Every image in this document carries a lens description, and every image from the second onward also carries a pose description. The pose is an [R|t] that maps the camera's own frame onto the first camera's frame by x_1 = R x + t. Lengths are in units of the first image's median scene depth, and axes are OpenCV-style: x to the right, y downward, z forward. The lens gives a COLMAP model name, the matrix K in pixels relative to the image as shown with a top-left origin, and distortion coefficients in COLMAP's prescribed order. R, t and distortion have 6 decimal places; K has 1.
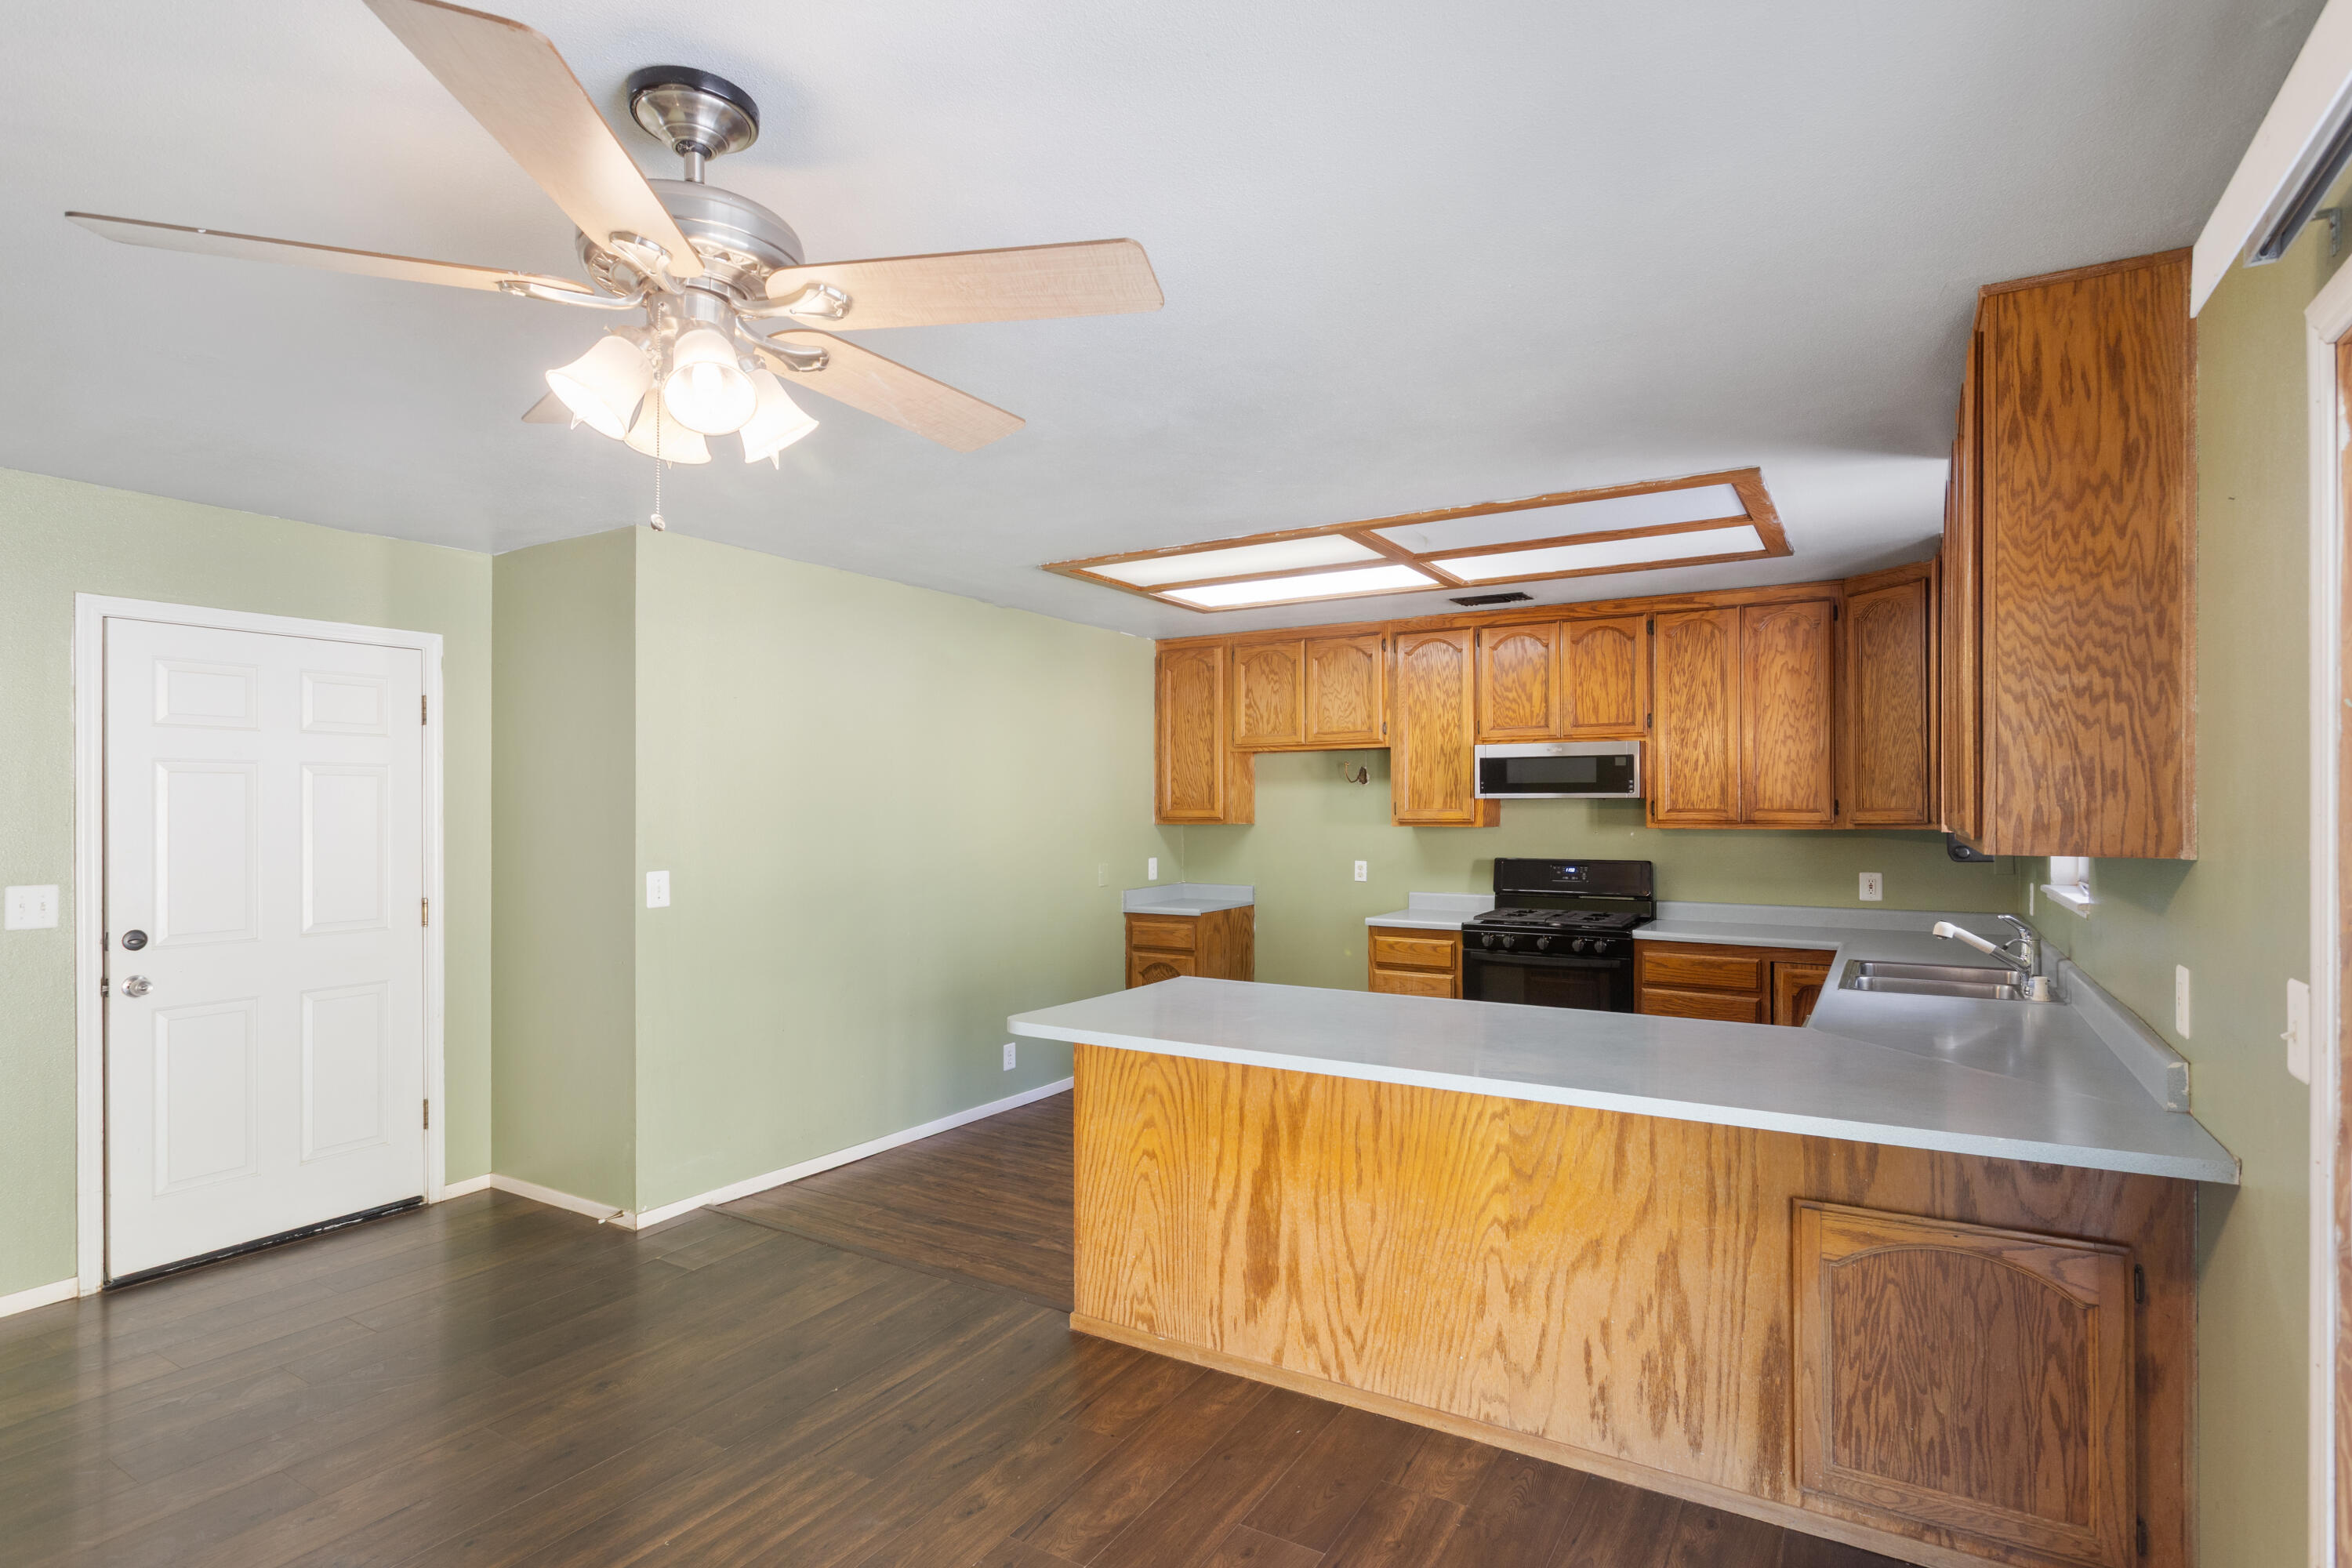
lens RADIAL K [[1188.7, 0, 1172.7], [0, 1188.7, 803.4], [0, 0, 1]] dist [-0.015364, 0.011486]
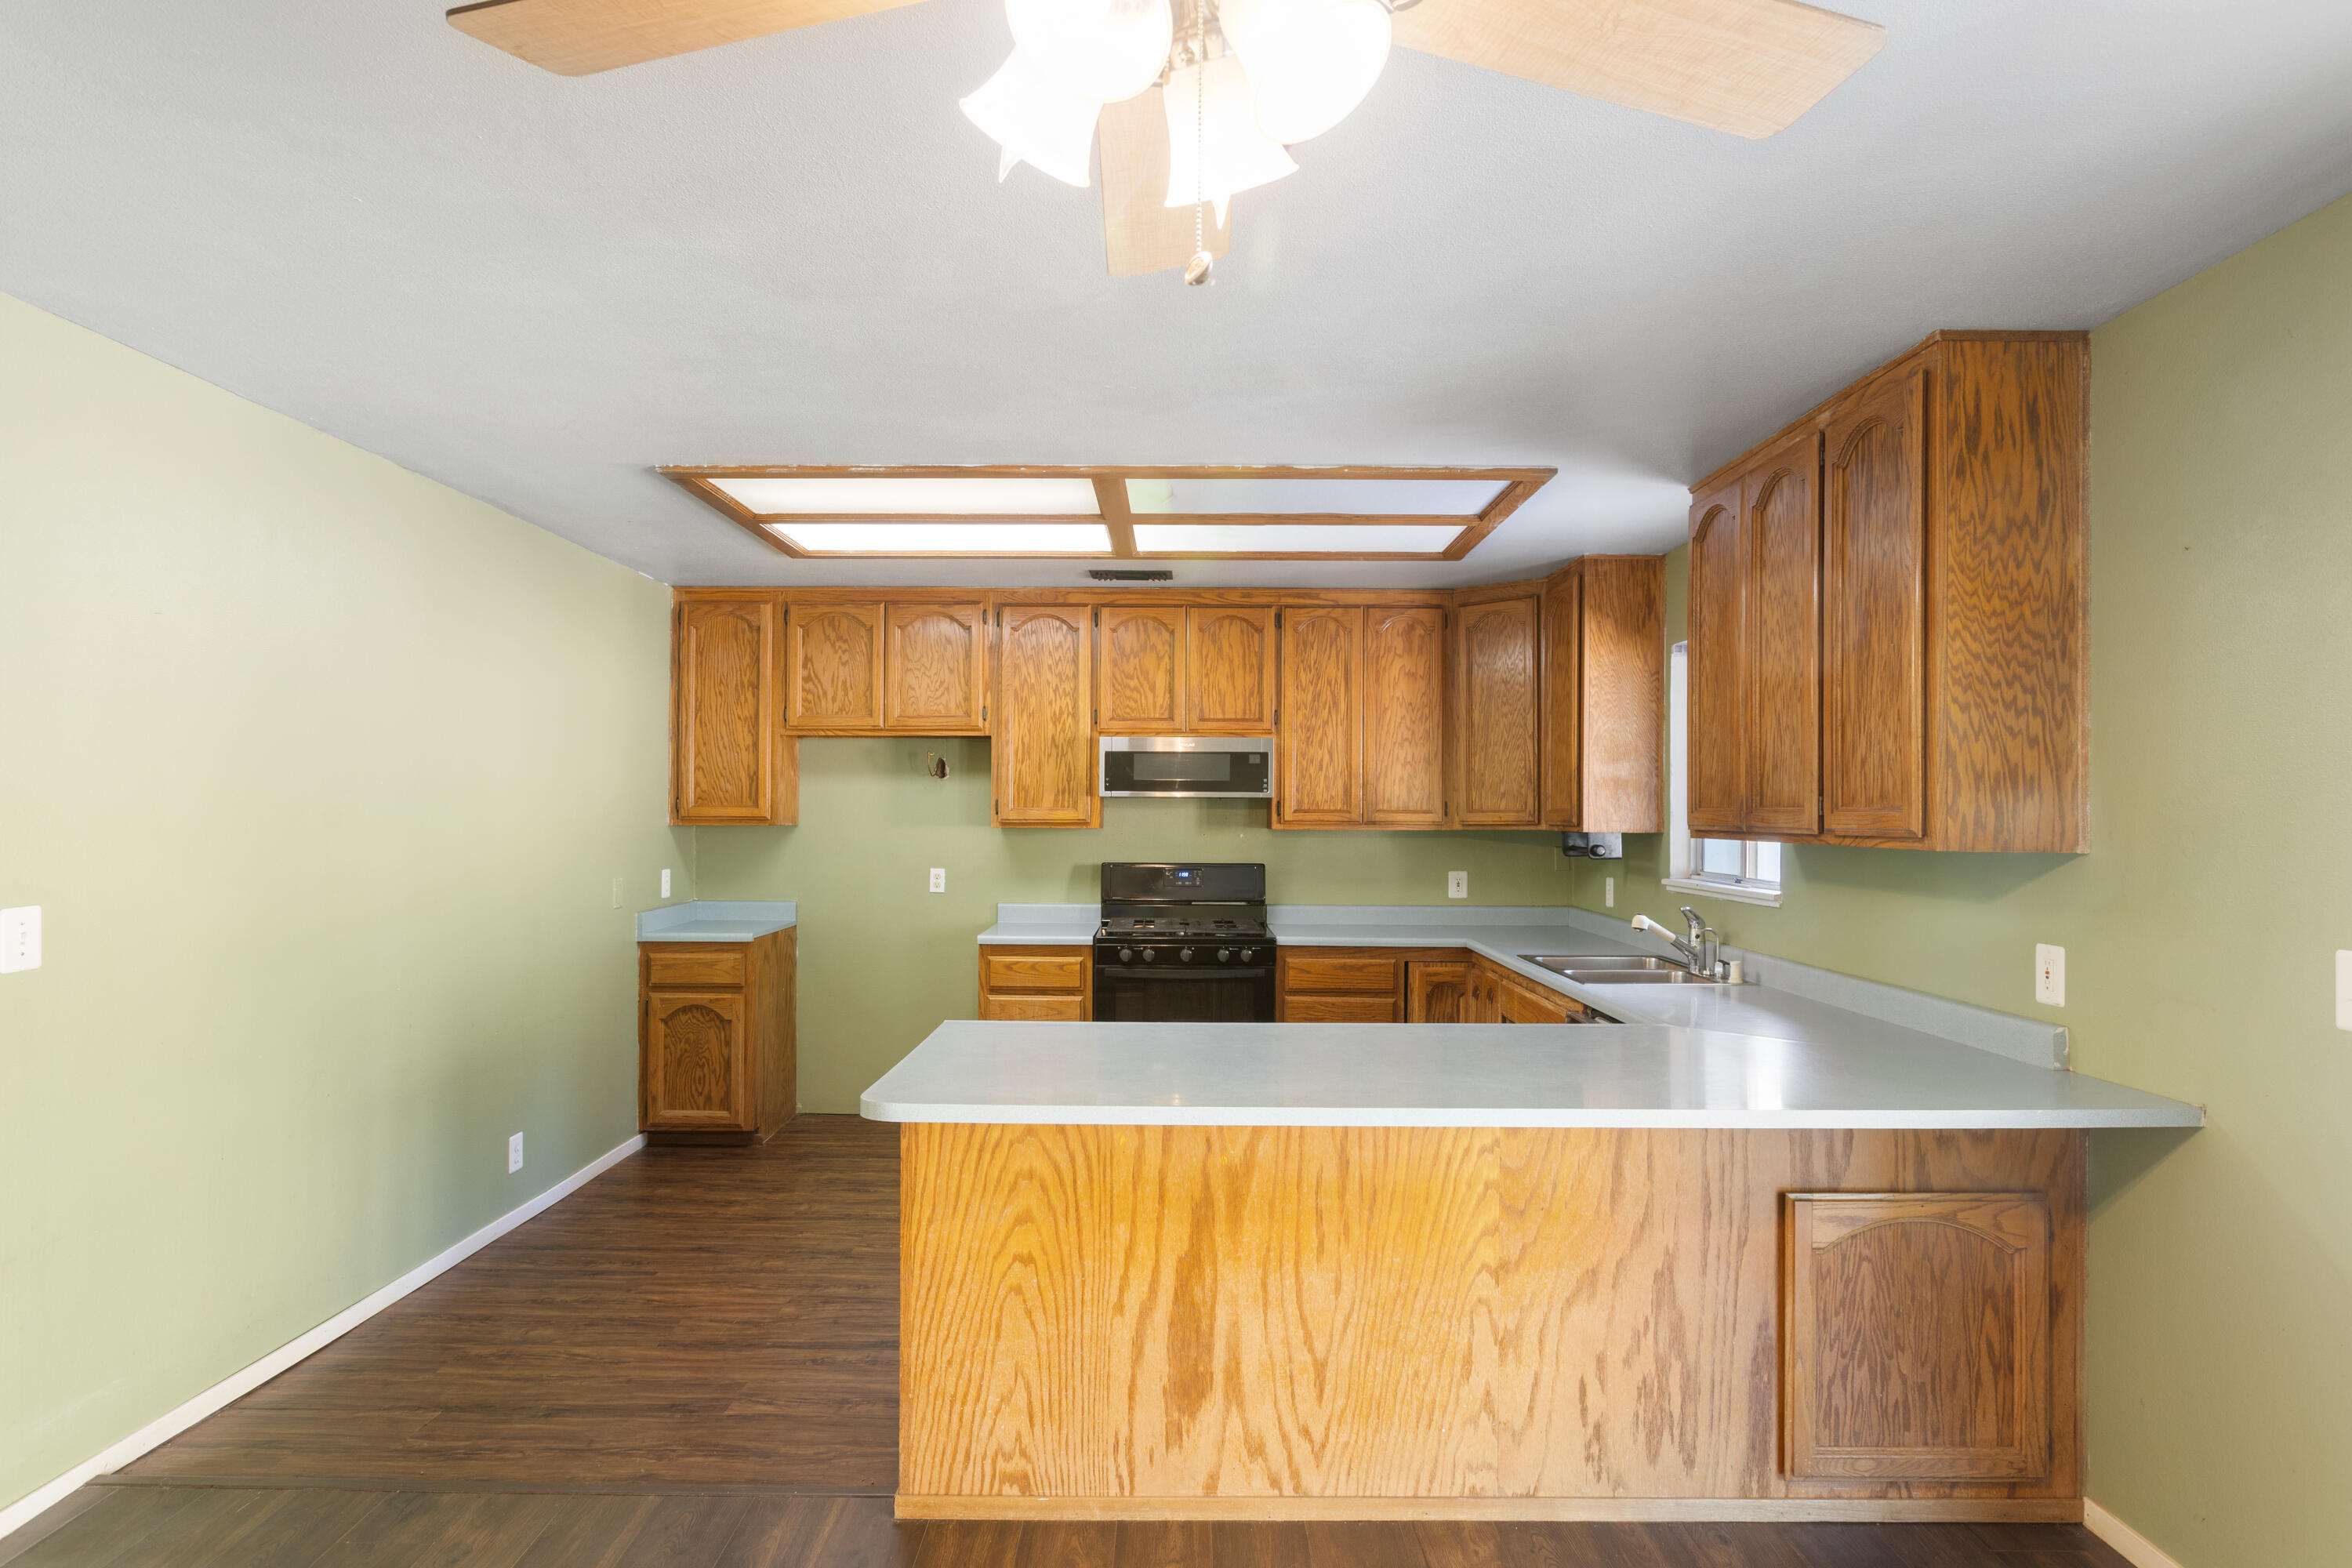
lens RADIAL K [[1303.3, 0, 1176.0], [0, 1303.3, 796.1], [0, 0, 1]] dist [-0.022400, 0.017160]
pose [[0.854470, 0.011712, 0.519368, -0.392366], [-0.008546, 0.999927, -0.008488, 0.006624], [-0.519430, 0.002814, 0.854509, 0.254412]]
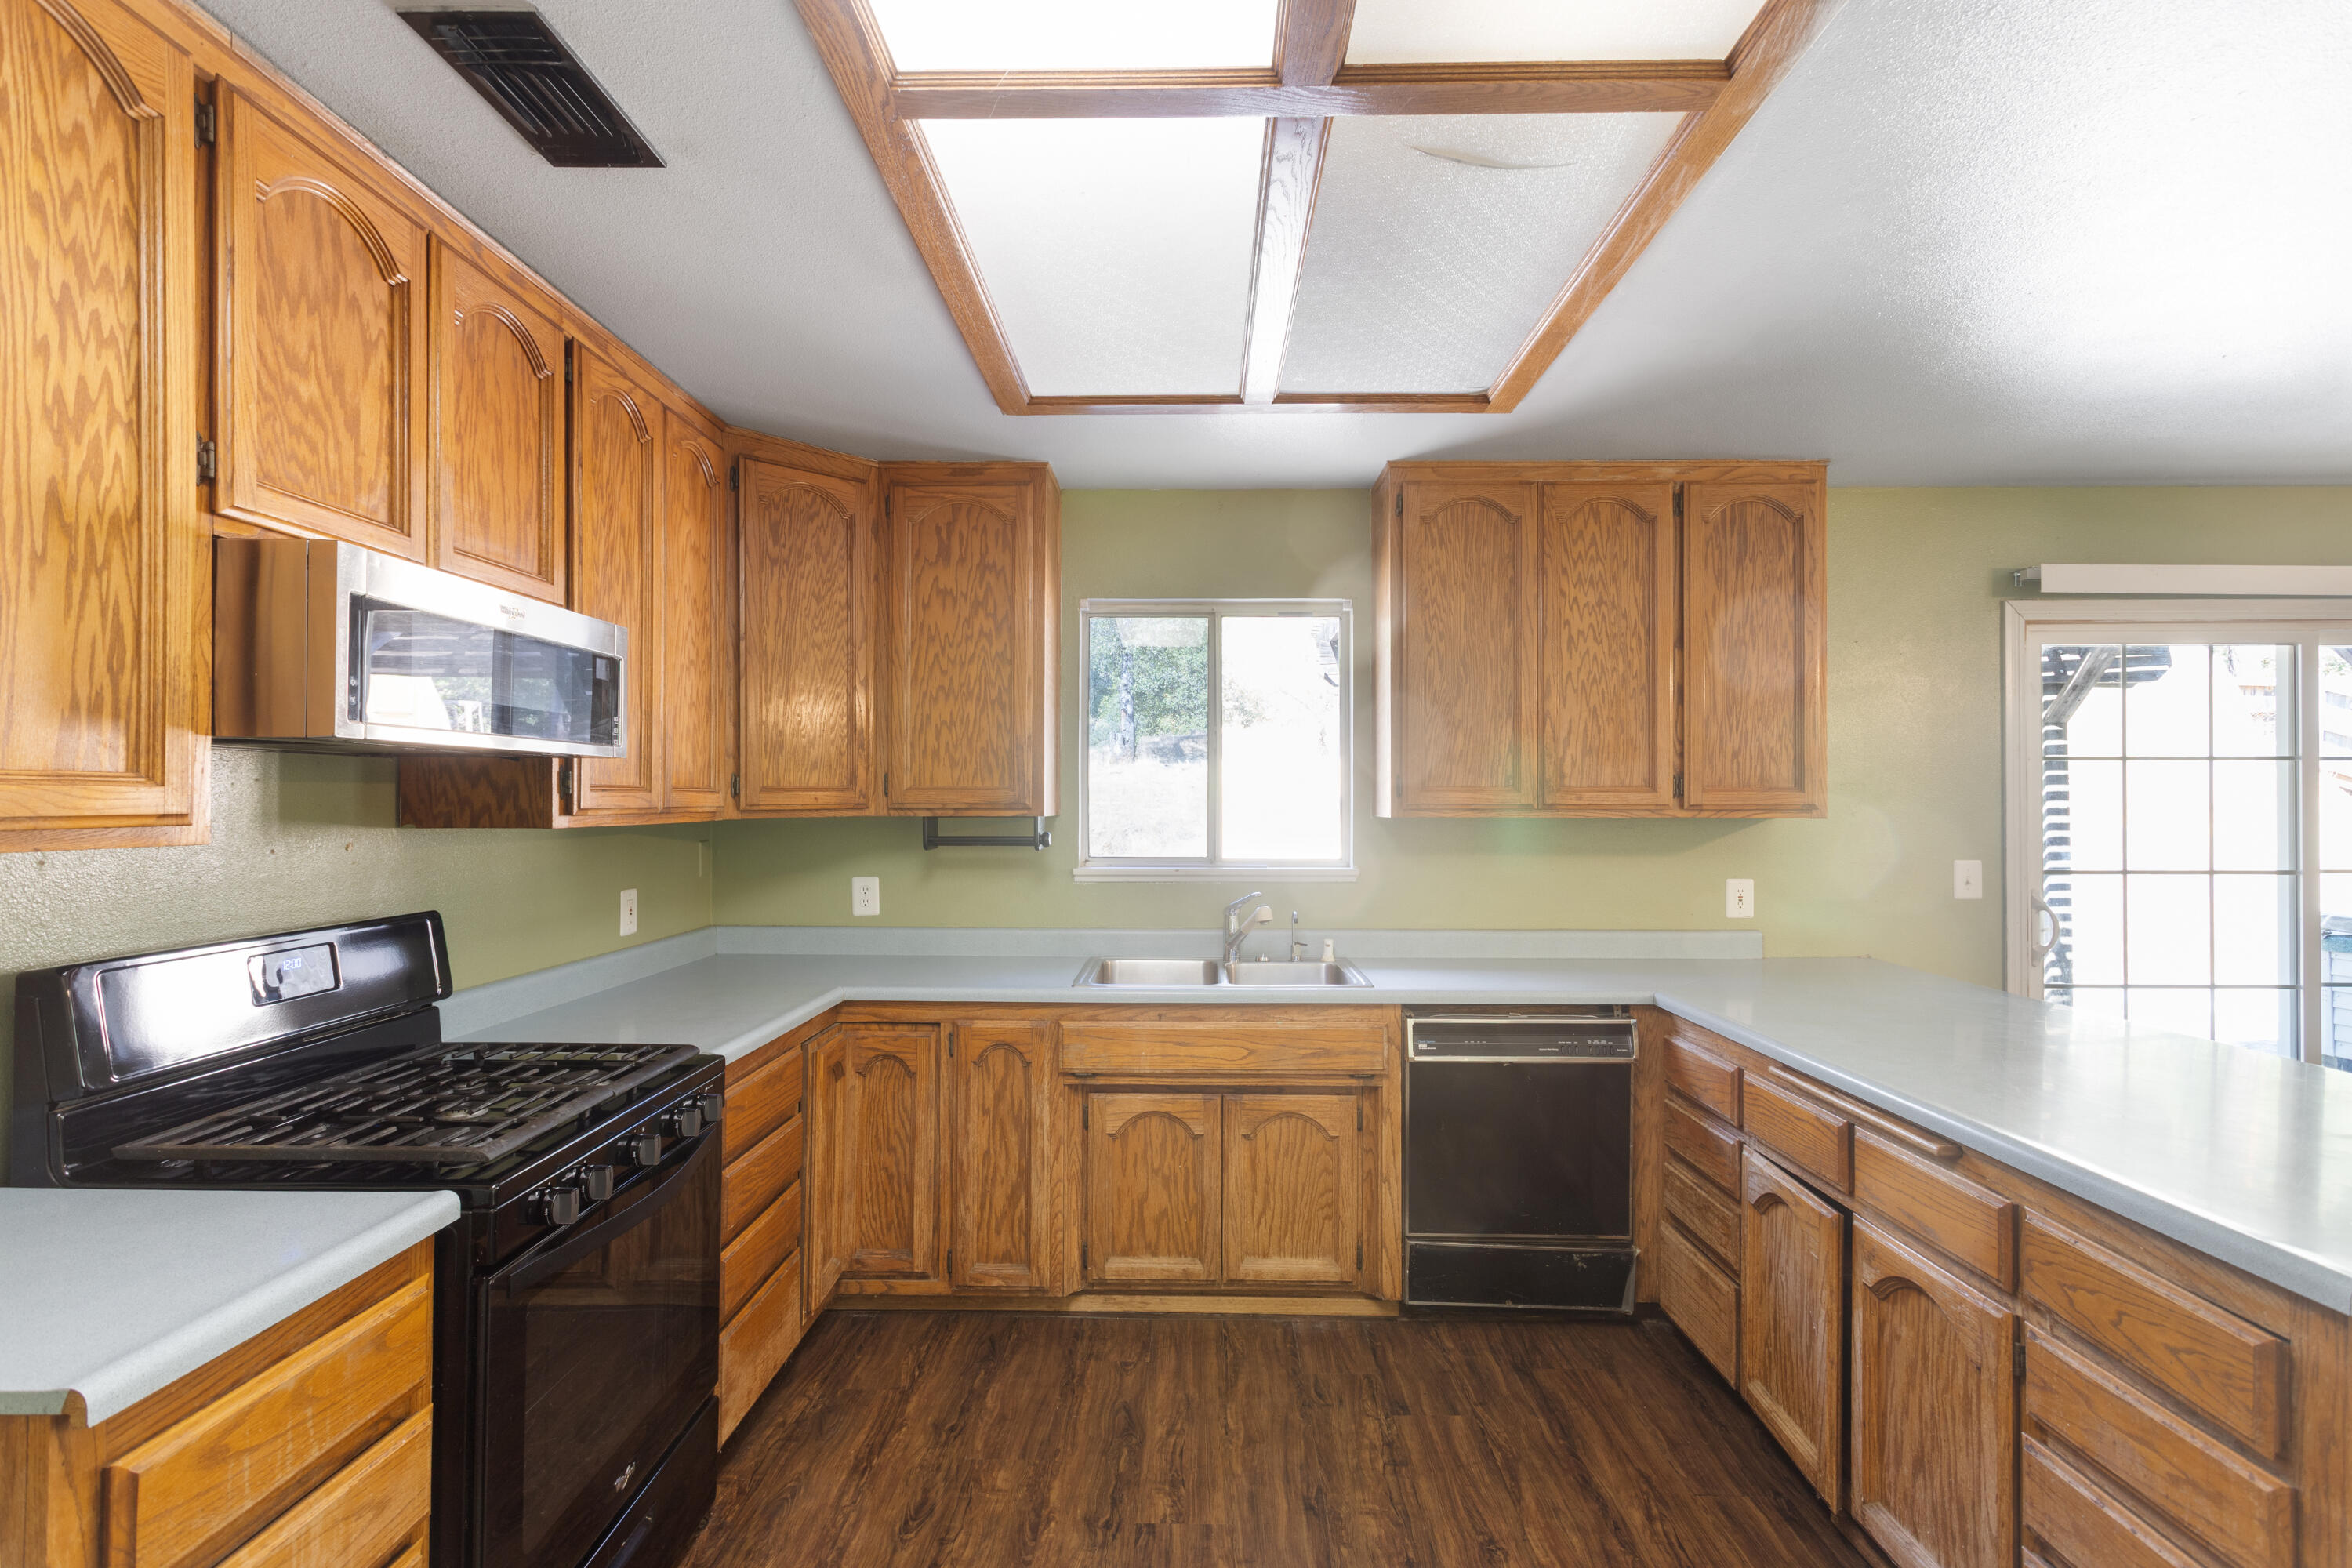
lens RADIAL K [[1112.1, 0, 1181.9], [0, 1112.1, 795.0], [0, 0, 1]] dist [0.000824, 0.000178]
pose [[-0.507538, 0.003151, 0.861623, -0.116756], [-0.004568, 0.999969, -0.006347, 0.018733], [-0.861617, -0.007157, -0.507508, 1.841785]]
